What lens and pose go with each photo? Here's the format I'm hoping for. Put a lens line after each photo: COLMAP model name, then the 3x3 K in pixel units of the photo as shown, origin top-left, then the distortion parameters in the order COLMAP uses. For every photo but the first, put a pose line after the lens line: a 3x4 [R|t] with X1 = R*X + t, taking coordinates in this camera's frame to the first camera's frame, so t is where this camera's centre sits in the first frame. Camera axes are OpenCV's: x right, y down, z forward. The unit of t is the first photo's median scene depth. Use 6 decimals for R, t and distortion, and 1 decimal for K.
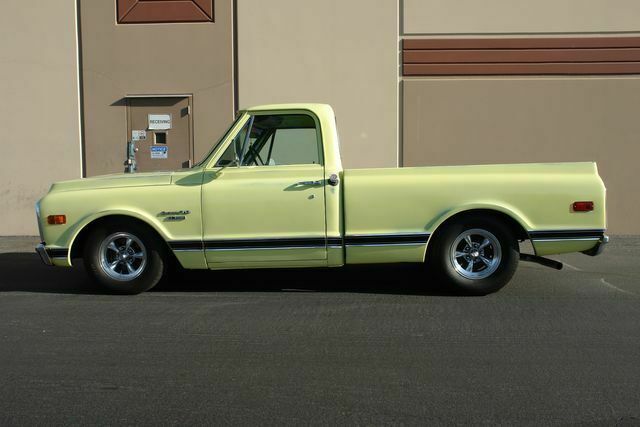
lens RADIAL K [[535.5, 0, 320.0], [0, 535.5, 213.5], [0, 0, 1]] dist [-0.003651, 0.000150]
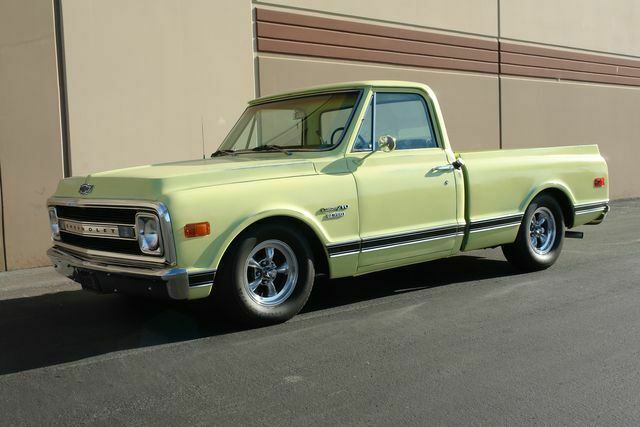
lens RADIAL K [[709.3, 0, 320.0], [0, 709.3, 213.5], [0, 0, 1]] dist [0.059205, 0.016746]
pose [[0.749607, -0.063006, 0.658878, -0.982082], [0.083113, 0.996540, 0.000737, 0.003399], [-0.656644, 0.054209, 0.752250, 0.213914]]
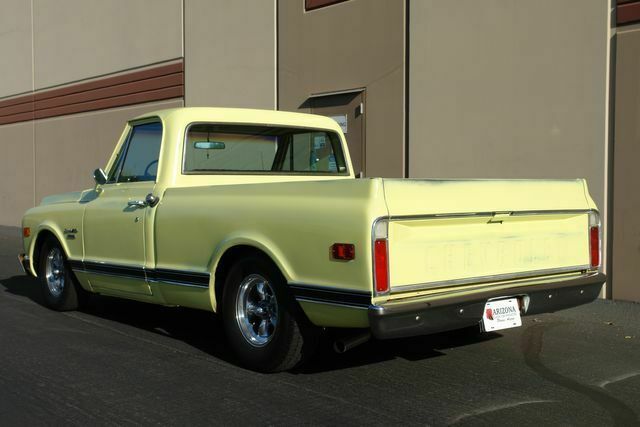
lens RADIAL K [[810.0, 0, 320.0], [0, 810.0, 213.5], [0, 0, 1]] dist [0.014769, -0.546386]
pose [[0.657562, 0.030348, -0.752789, 1.124605], [-0.062230, 0.997962, -0.014126, -0.039877], [0.750826, 0.056134, 0.658110, 0.367107]]
